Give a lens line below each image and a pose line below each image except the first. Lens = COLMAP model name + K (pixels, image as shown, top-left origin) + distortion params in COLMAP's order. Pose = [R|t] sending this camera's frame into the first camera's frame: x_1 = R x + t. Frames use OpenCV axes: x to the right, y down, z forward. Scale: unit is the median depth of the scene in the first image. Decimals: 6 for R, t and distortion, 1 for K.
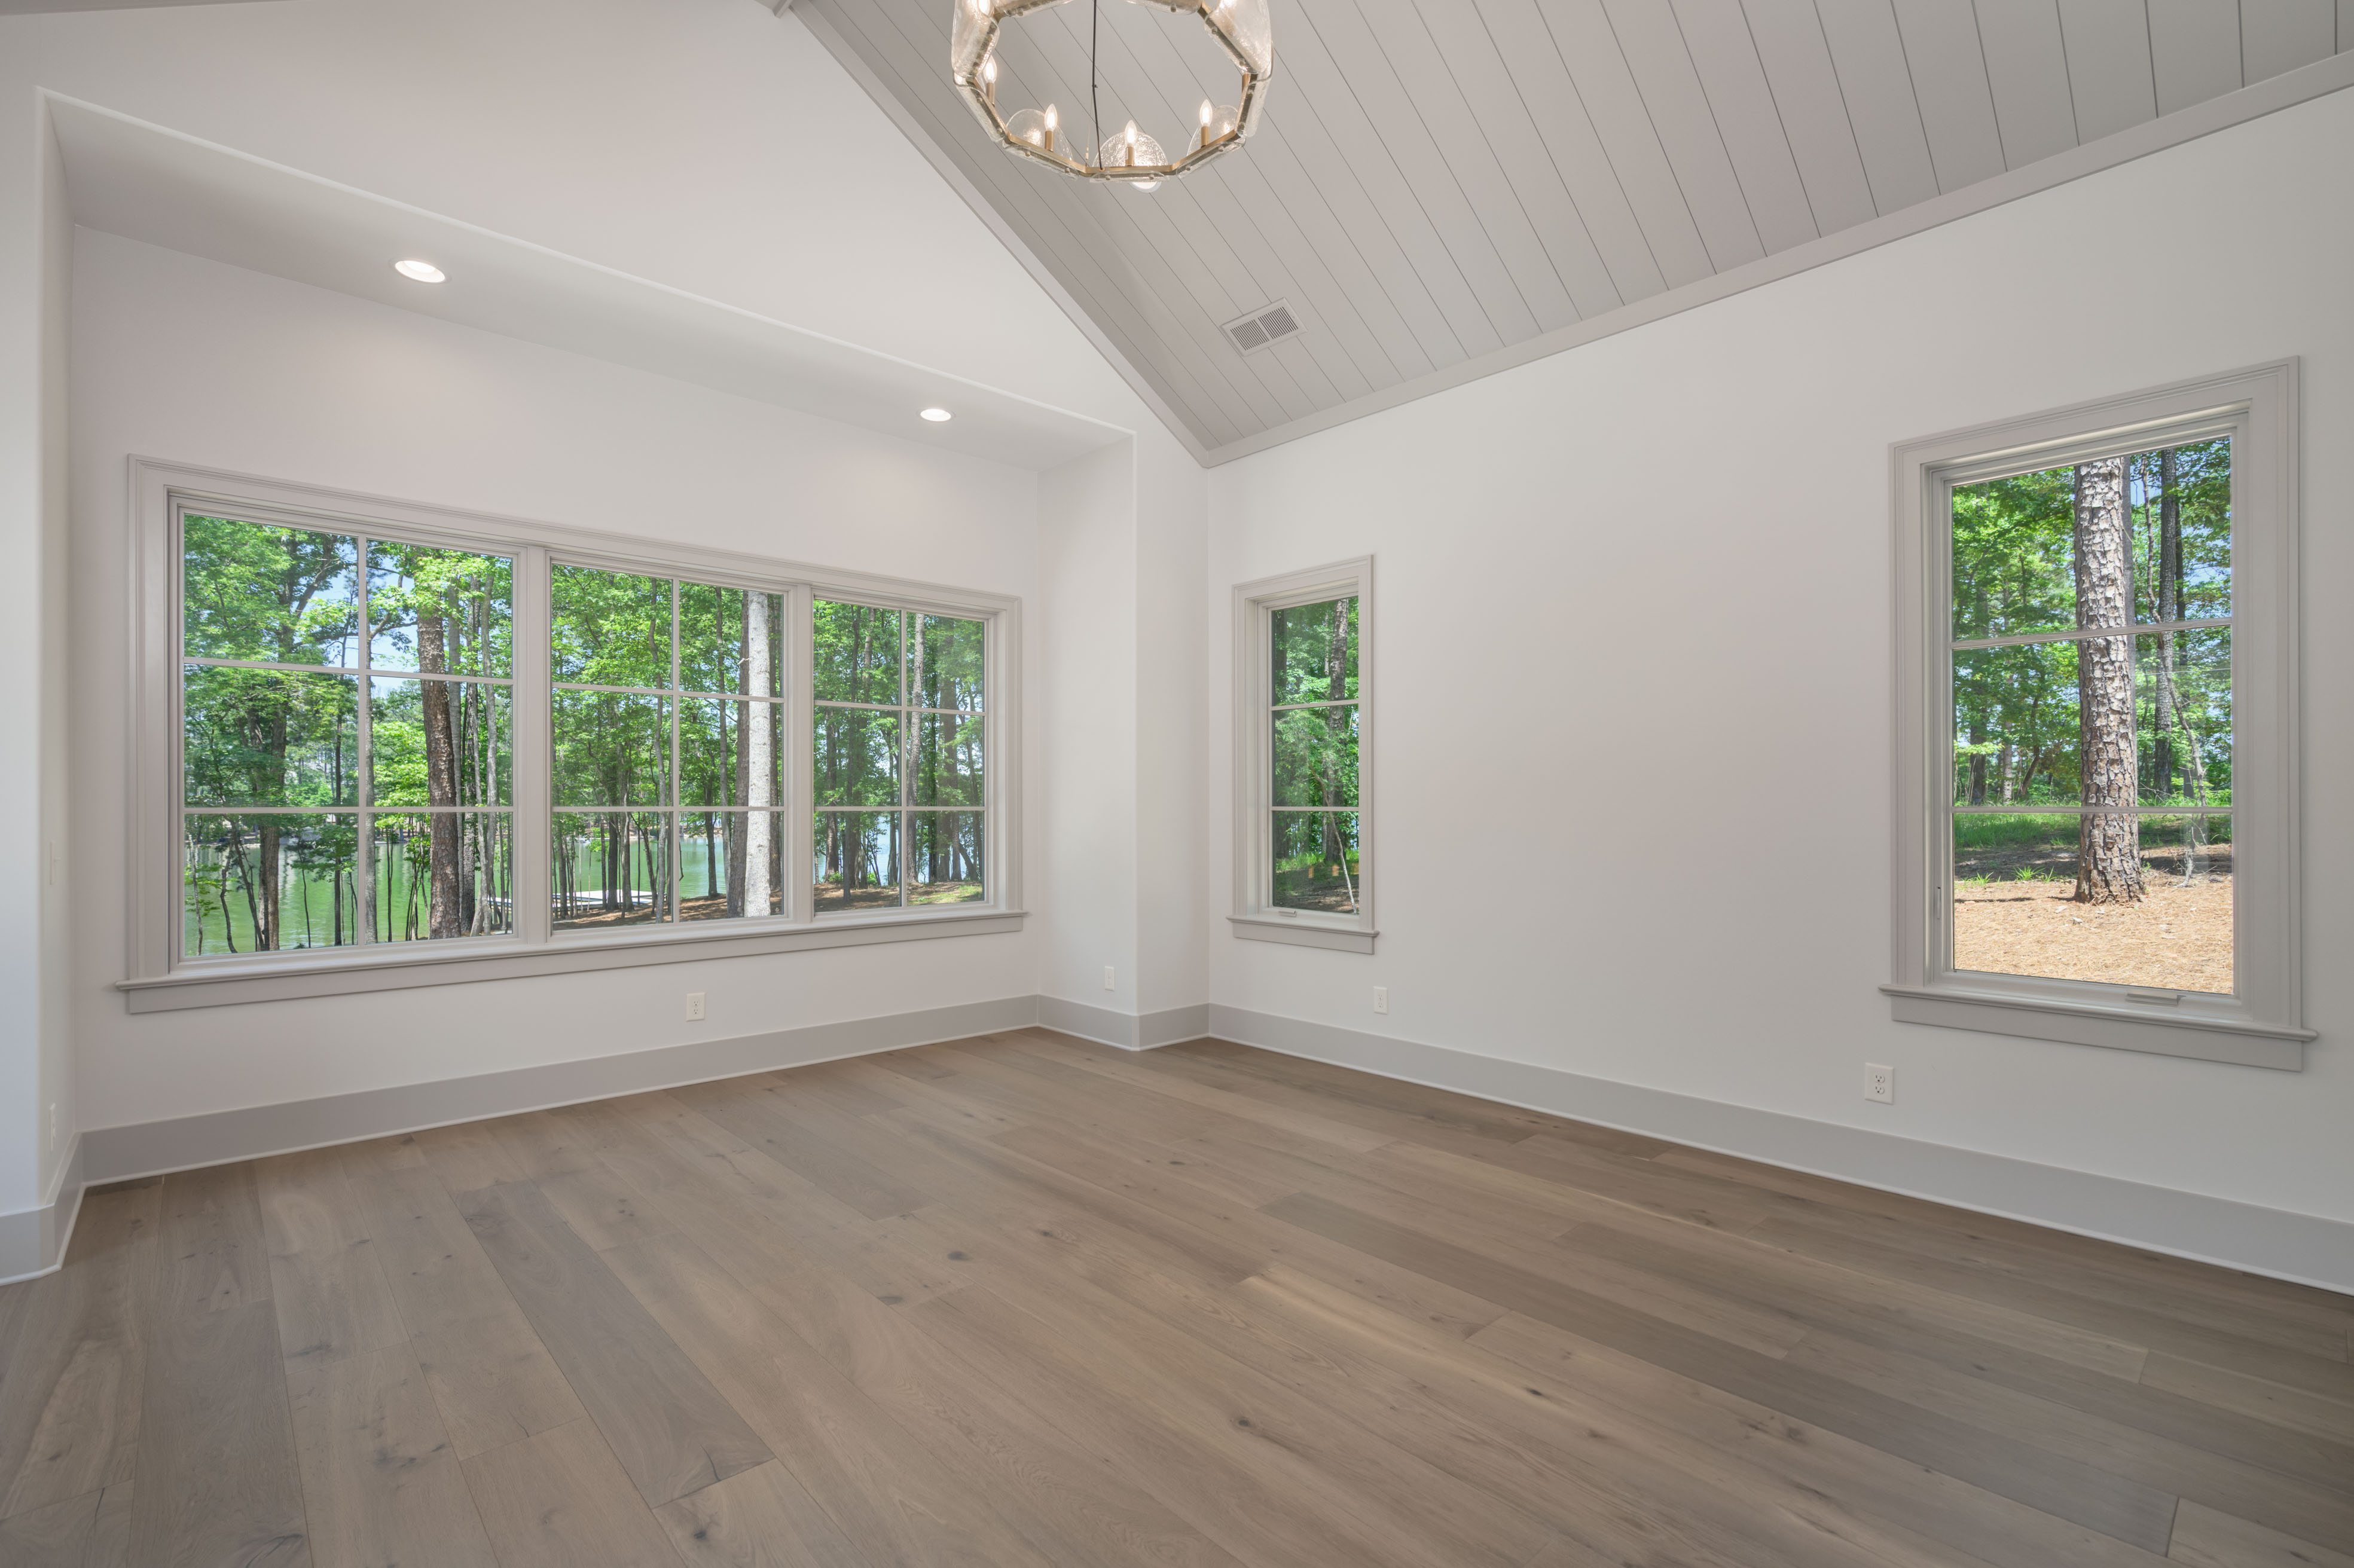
lens RADIAL K [[1057.5, 0, 1176.7], [0, 1057.5, 794.5], [0, 0, 1]] dist [-0.003591, -0.000579]
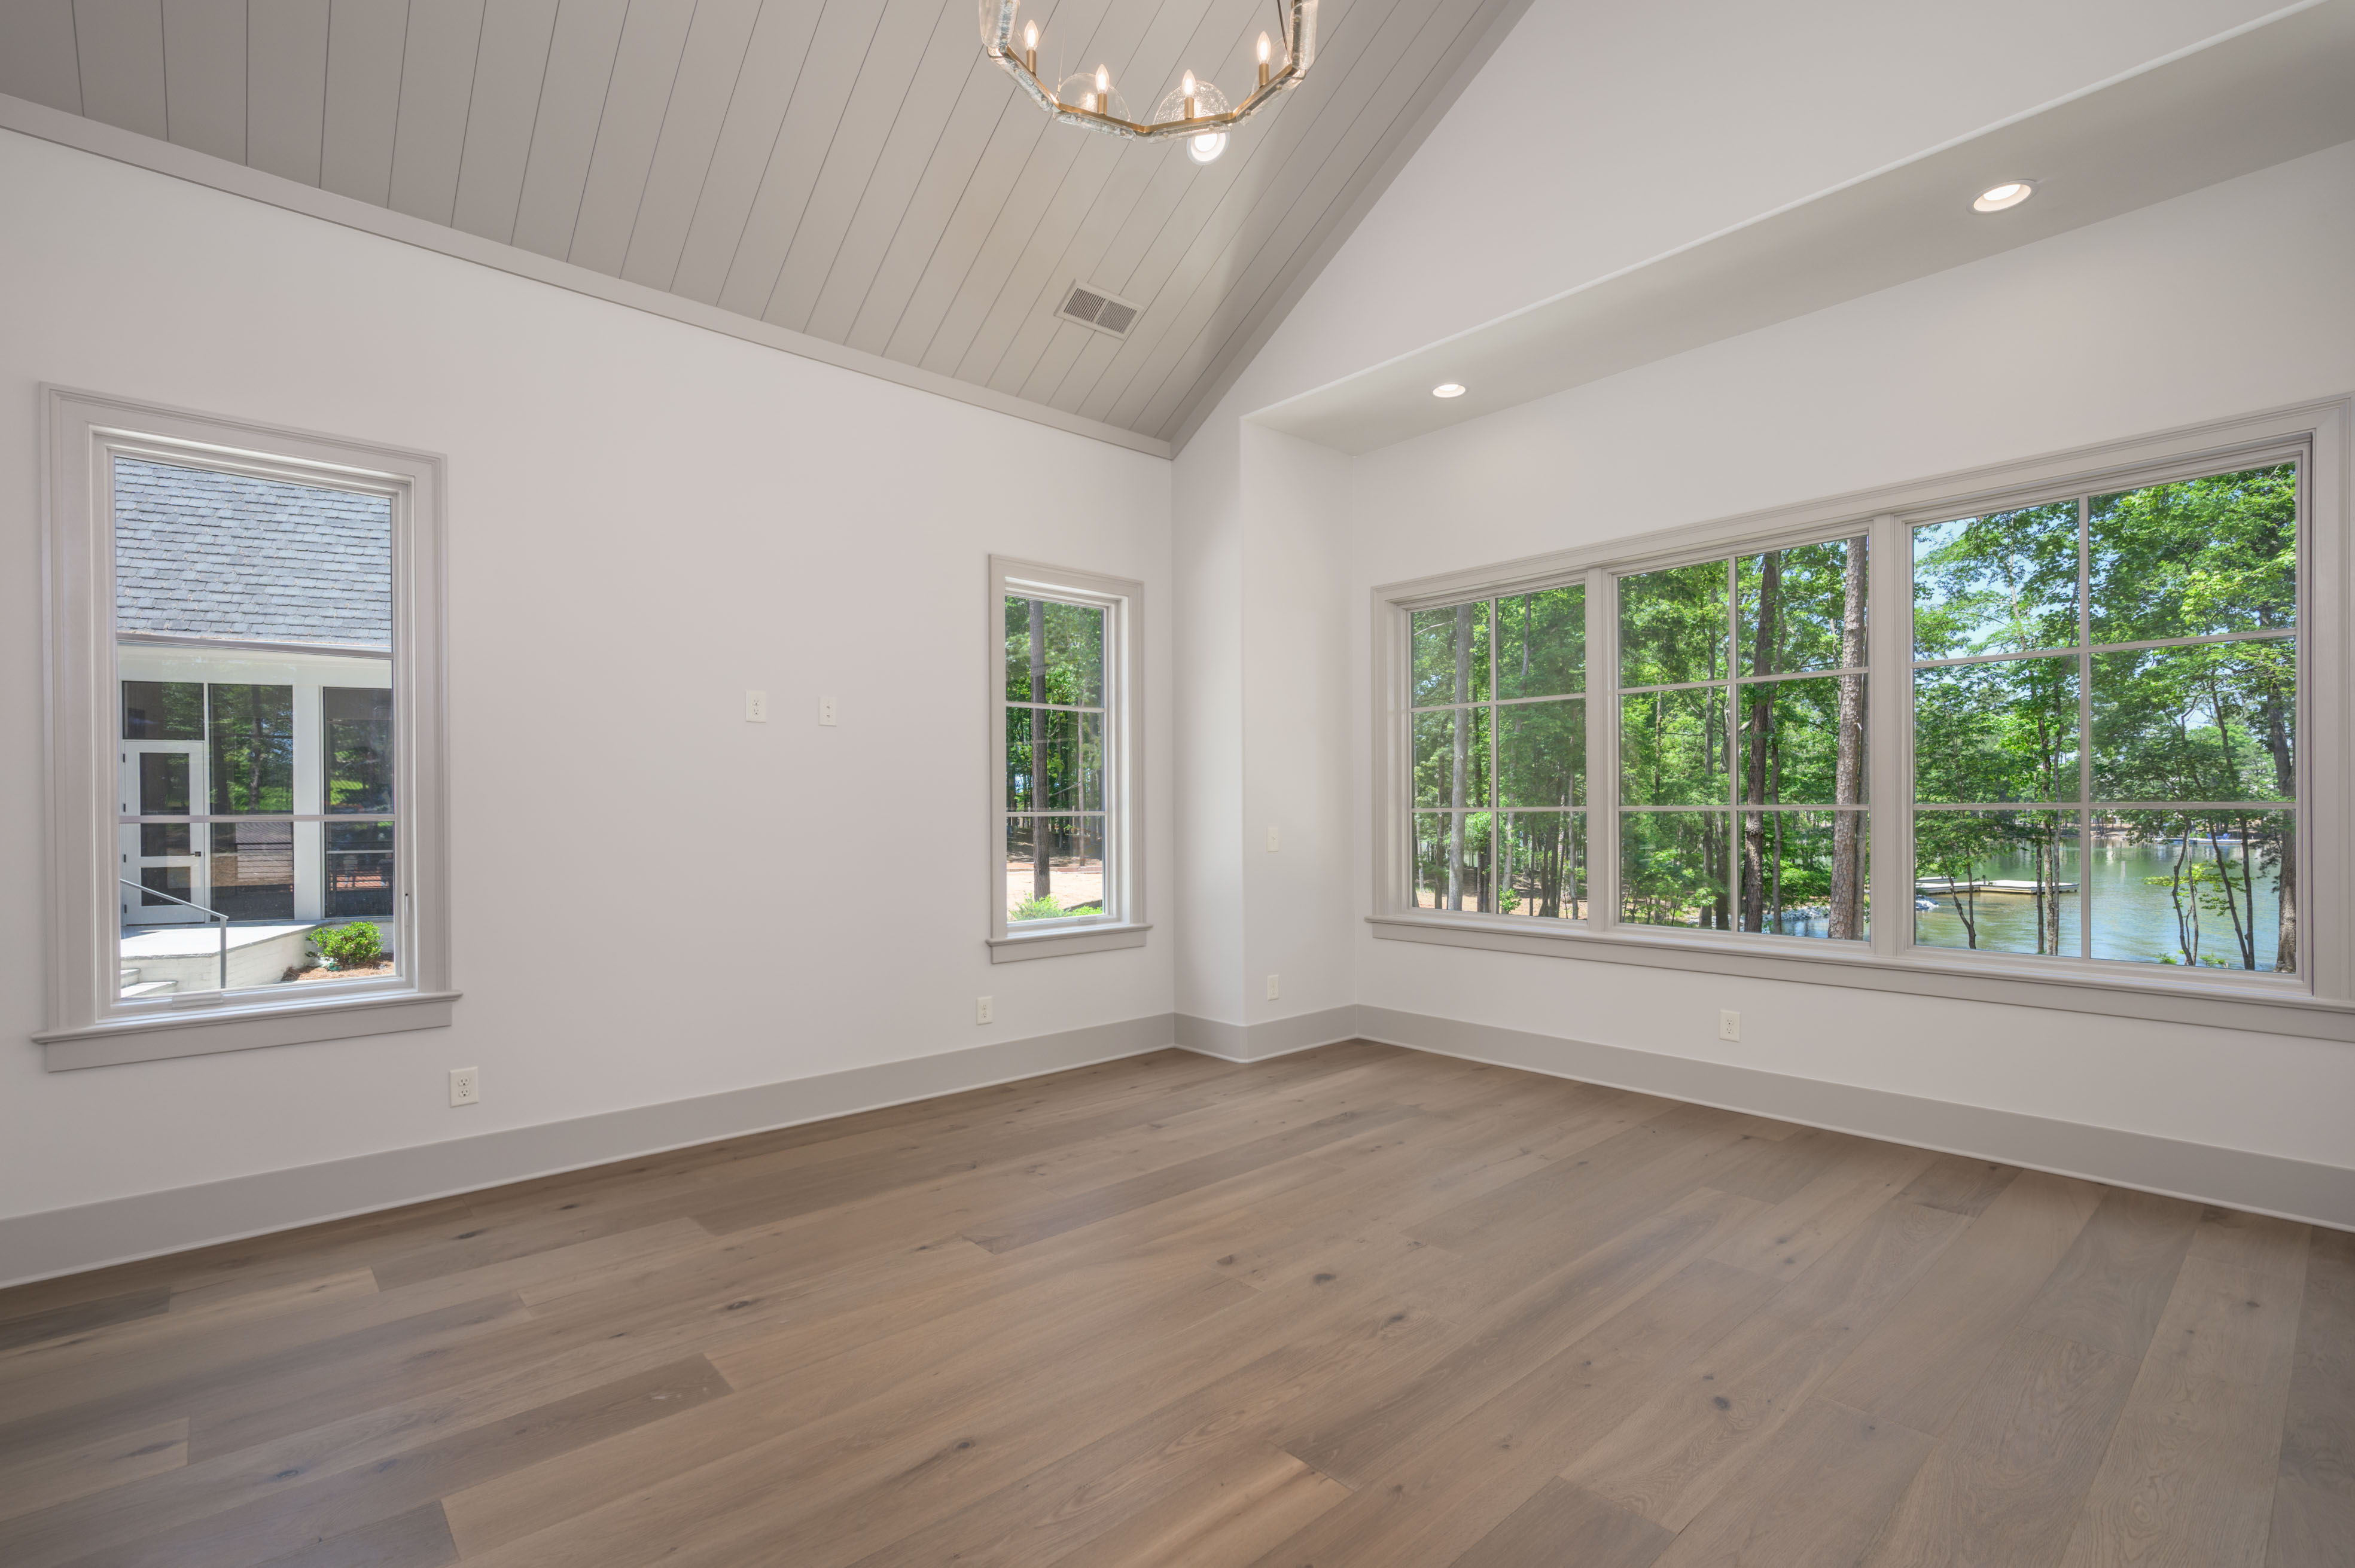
lens RADIAL K [[1057.9, 0, 1178.3], [0, 1057.9, 806.8], [0, 0, 1]] dist [-0.003591, -0.000579]
pose [[-0.012260, -0.002687, -0.999921, 0.652555], [0.019585, 0.999804, -0.002927, 0.008800], [0.999733, -0.019619, -0.012205, 0.769375]]
